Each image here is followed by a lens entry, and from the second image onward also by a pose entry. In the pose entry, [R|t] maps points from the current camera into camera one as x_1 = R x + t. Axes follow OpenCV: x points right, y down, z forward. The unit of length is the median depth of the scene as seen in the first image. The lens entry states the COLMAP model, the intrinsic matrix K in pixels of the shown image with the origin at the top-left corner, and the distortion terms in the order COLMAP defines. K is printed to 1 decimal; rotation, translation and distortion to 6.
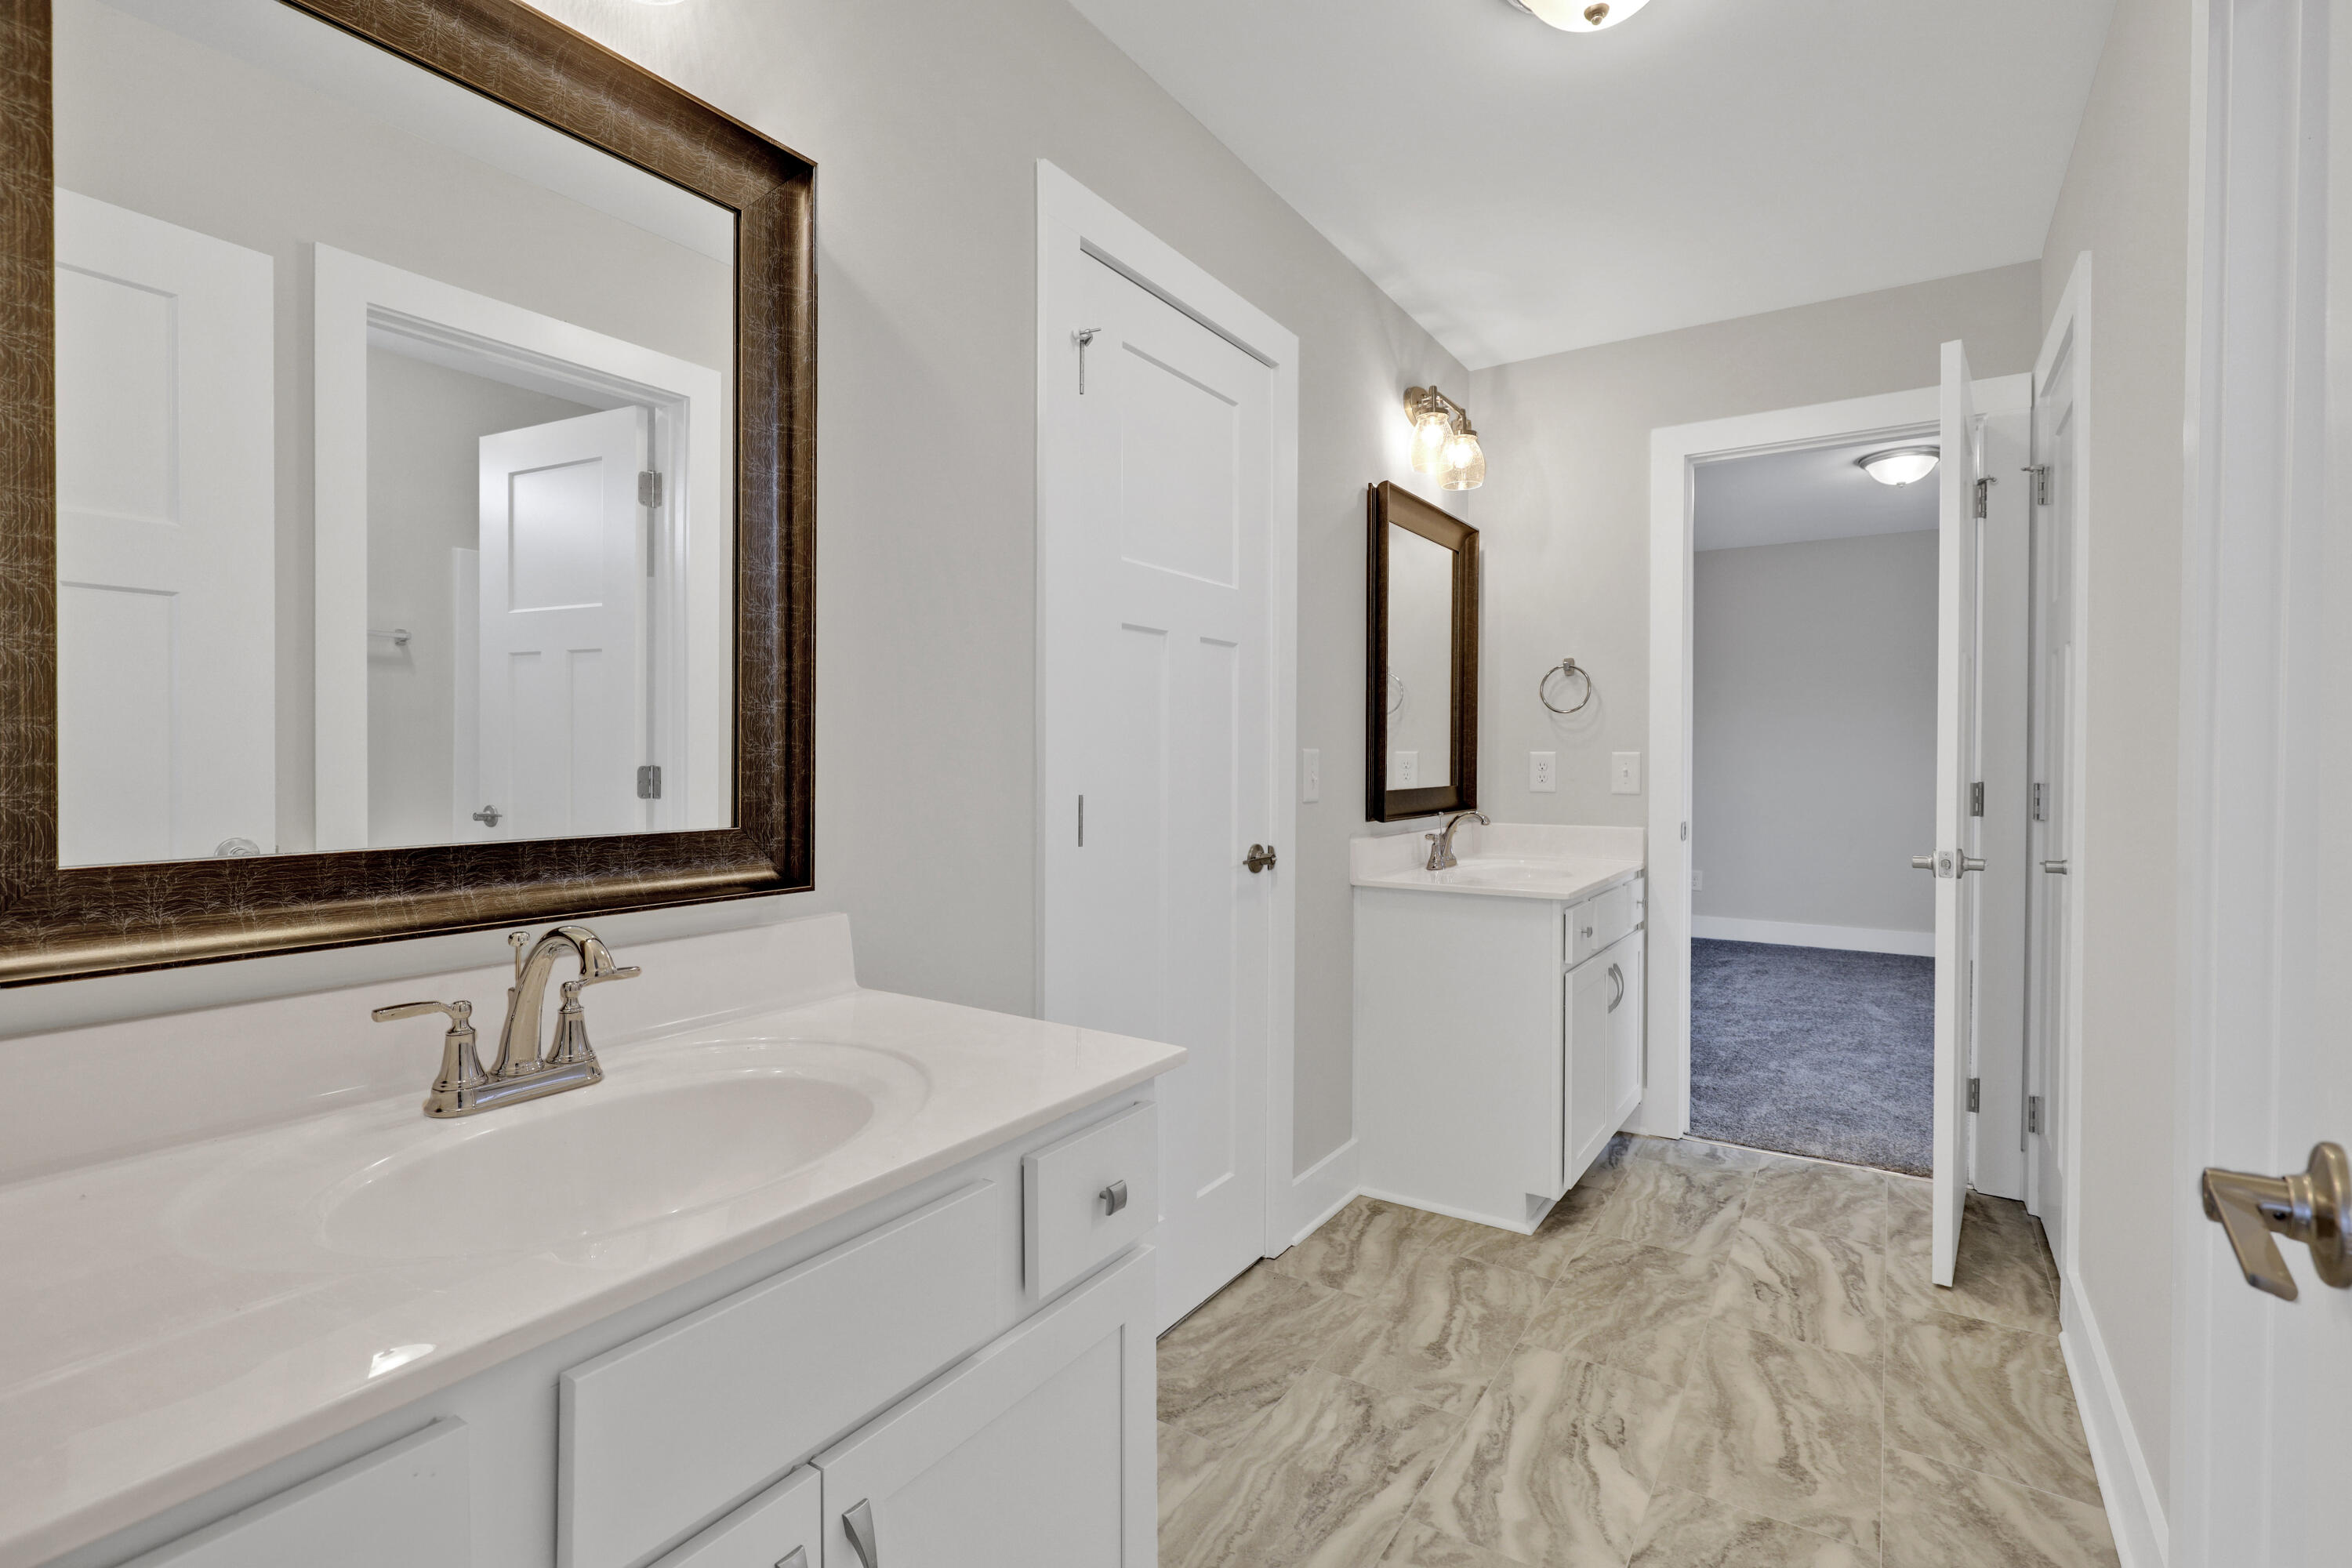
lens RADIAL K [[1071.7, 0, 1176.0], [0, 1071.7, 784.0], [0, 0, 1]] dist [0.001192, 0.000641]
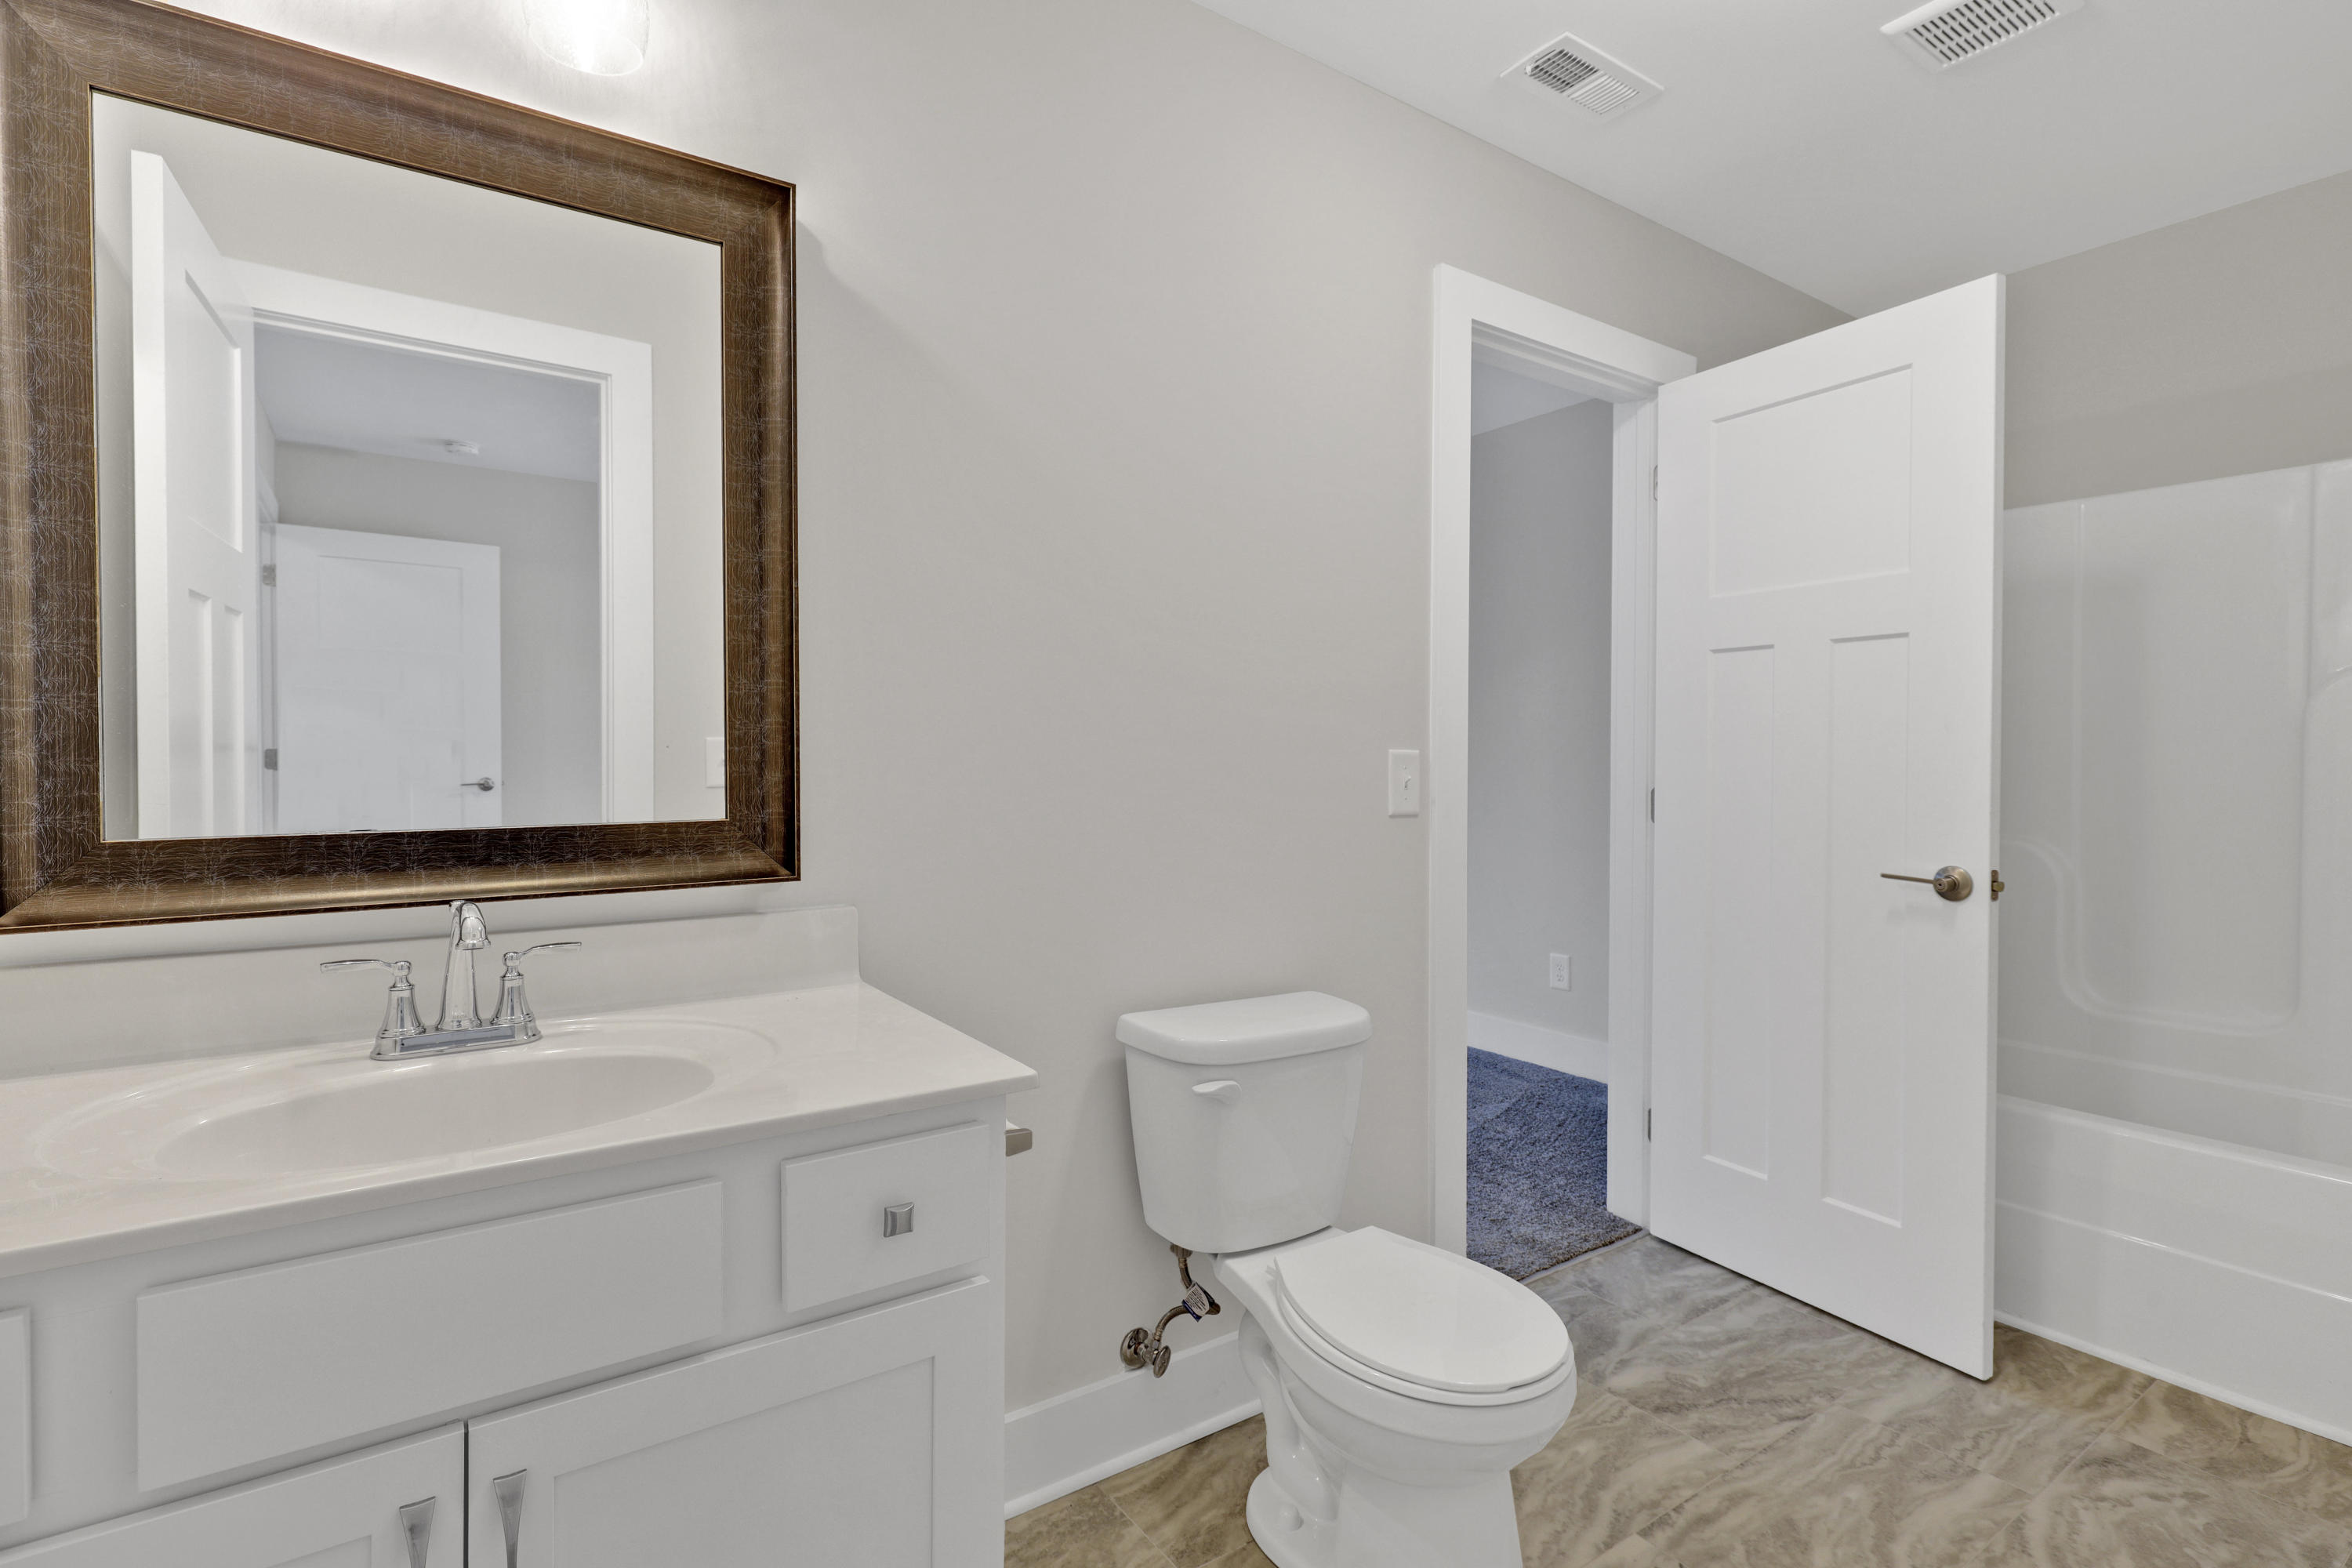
lens RADIAL K [[1071.7, 0, 1176.0], [0, 1071.7, 784.0], [0, 0, 1]] dist [0.001192, 0.000641]
pose [[0.936982, 0.024722, -0.348503, 0.494746], [-0.017385, 0.999557, 0.024166, -0.035780], [0.348946, -0.016584, 0.936996, 0.180393]]
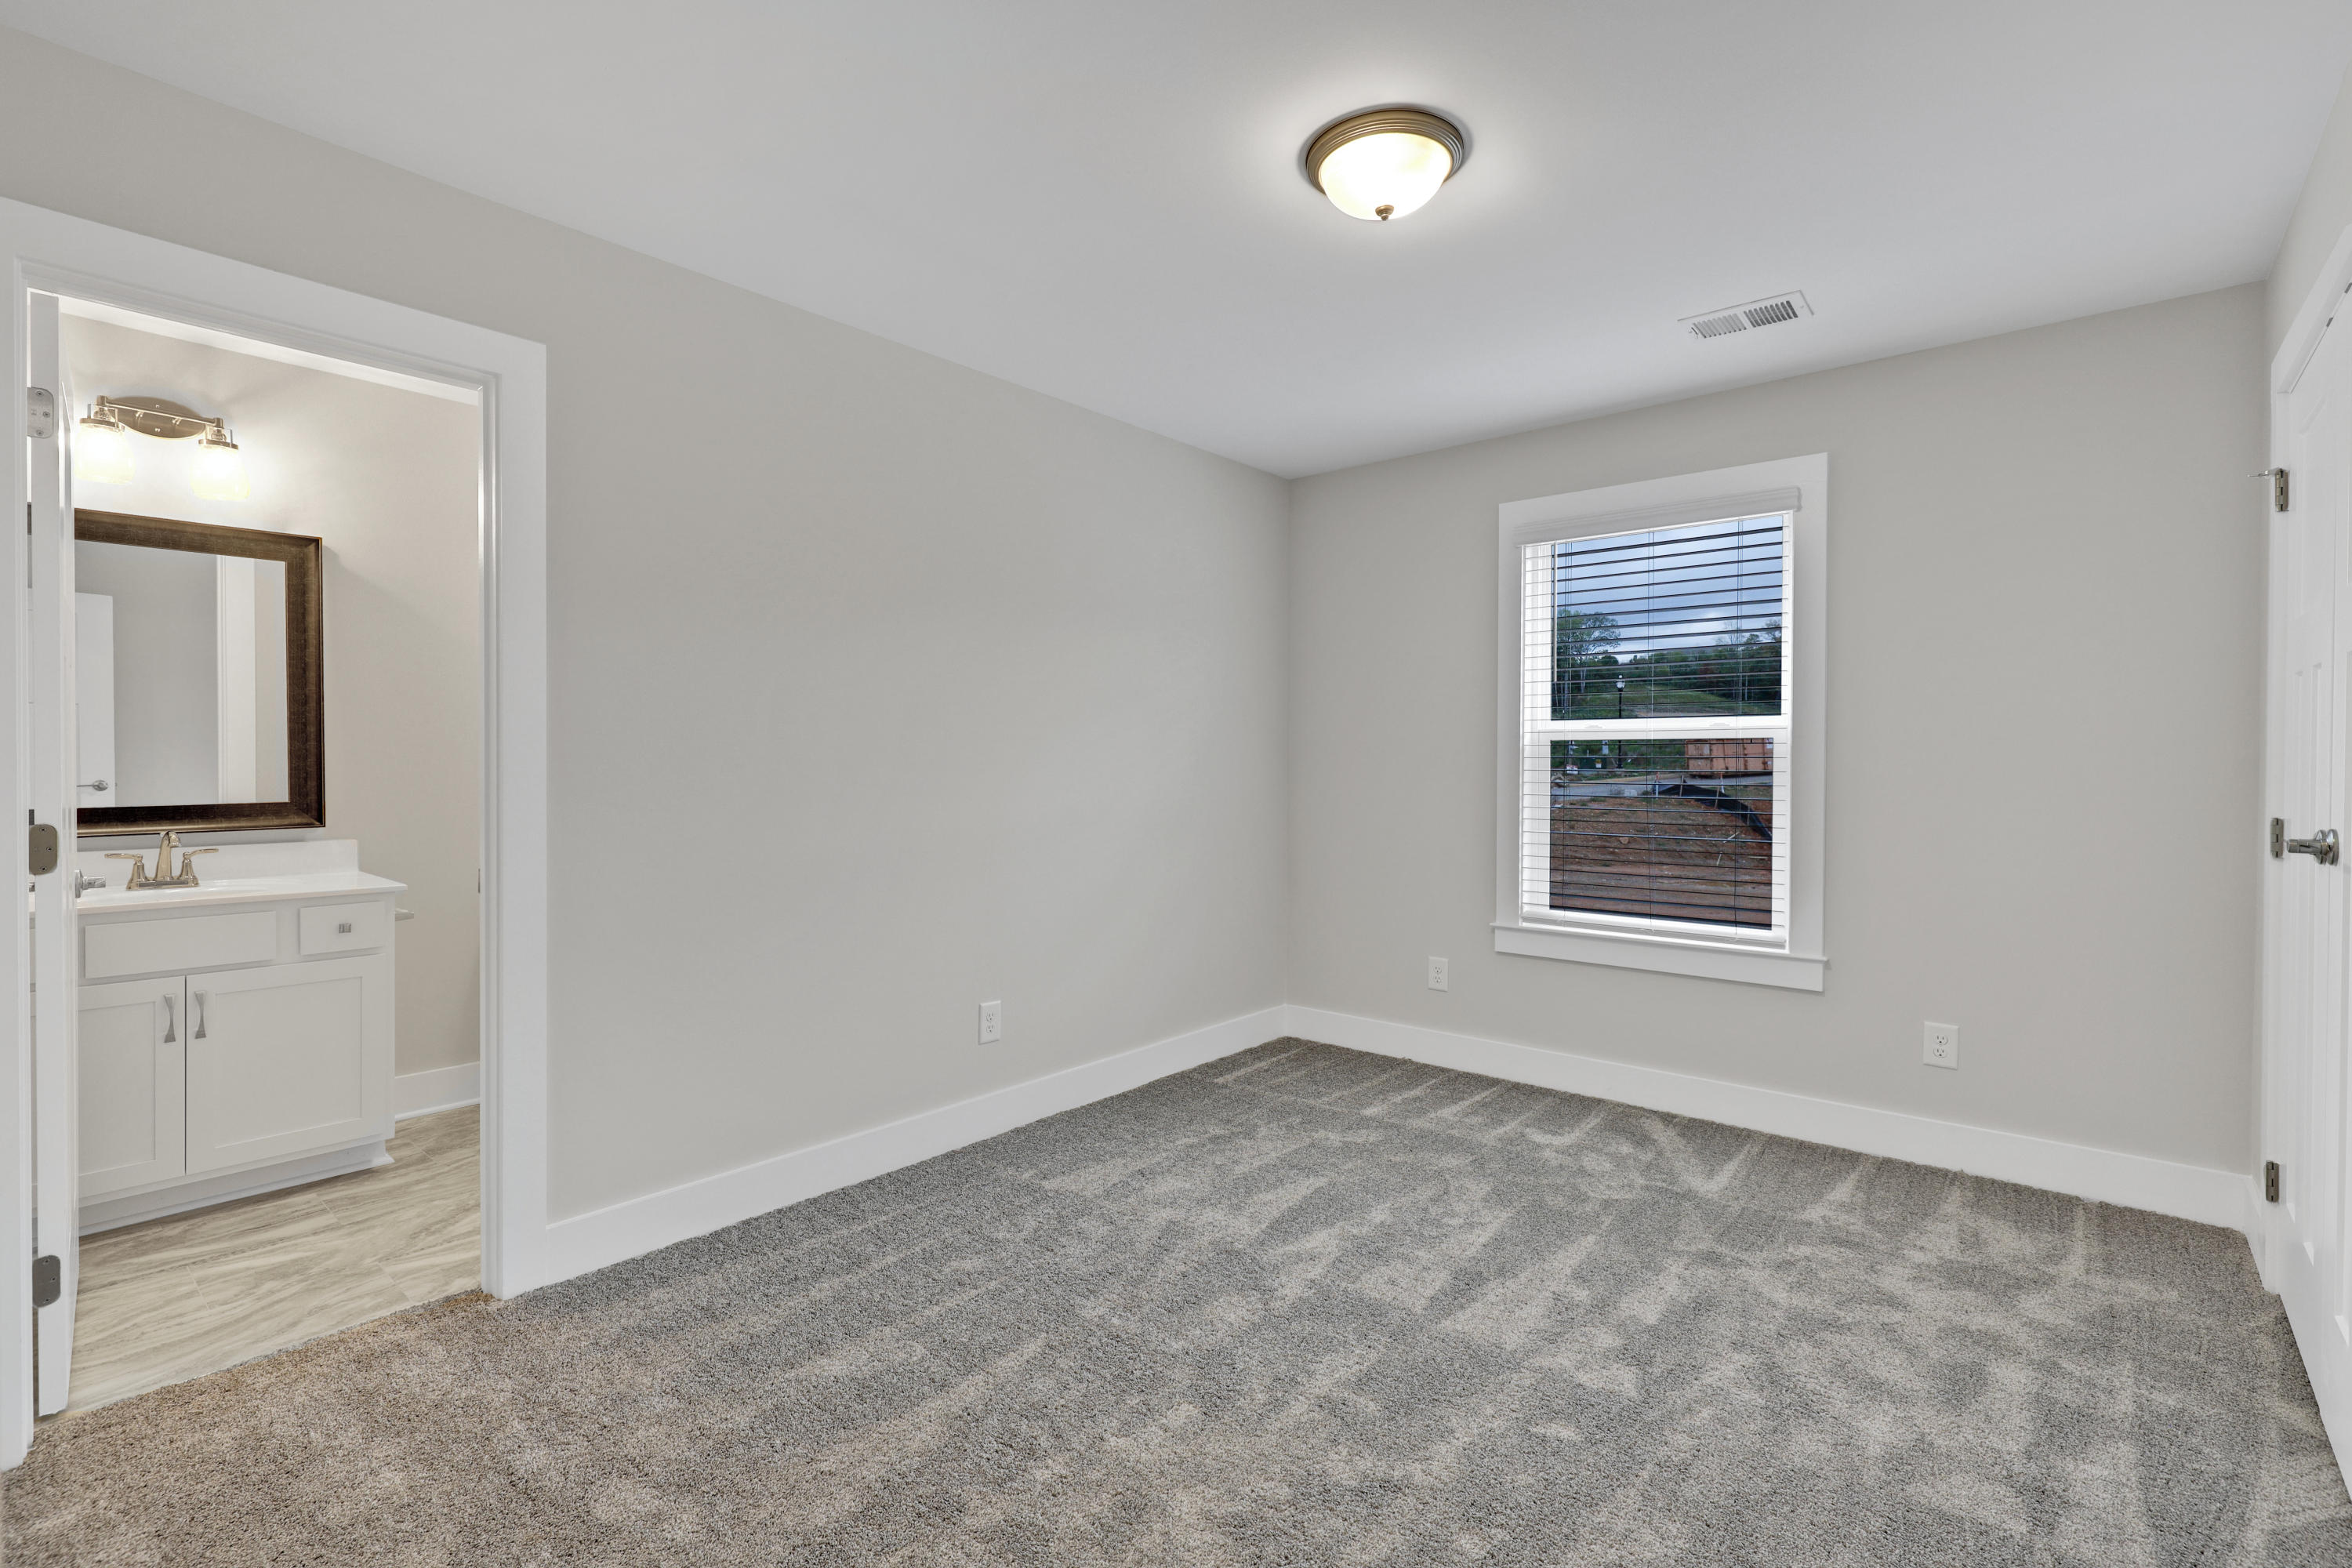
lens RADIAL K [[1071.7, 0, 1176.0], [0, 1071.7, 784.0], [0, 0, 1]] dist [0.001192, 0.000641]
pose [[0.993900, 0.022959, -0.107865, 2.447168], [-0.020775, 0.999557, 0.021323, -0.123940], [0.108307, -0.018952, 0.993937, -1.626814]]
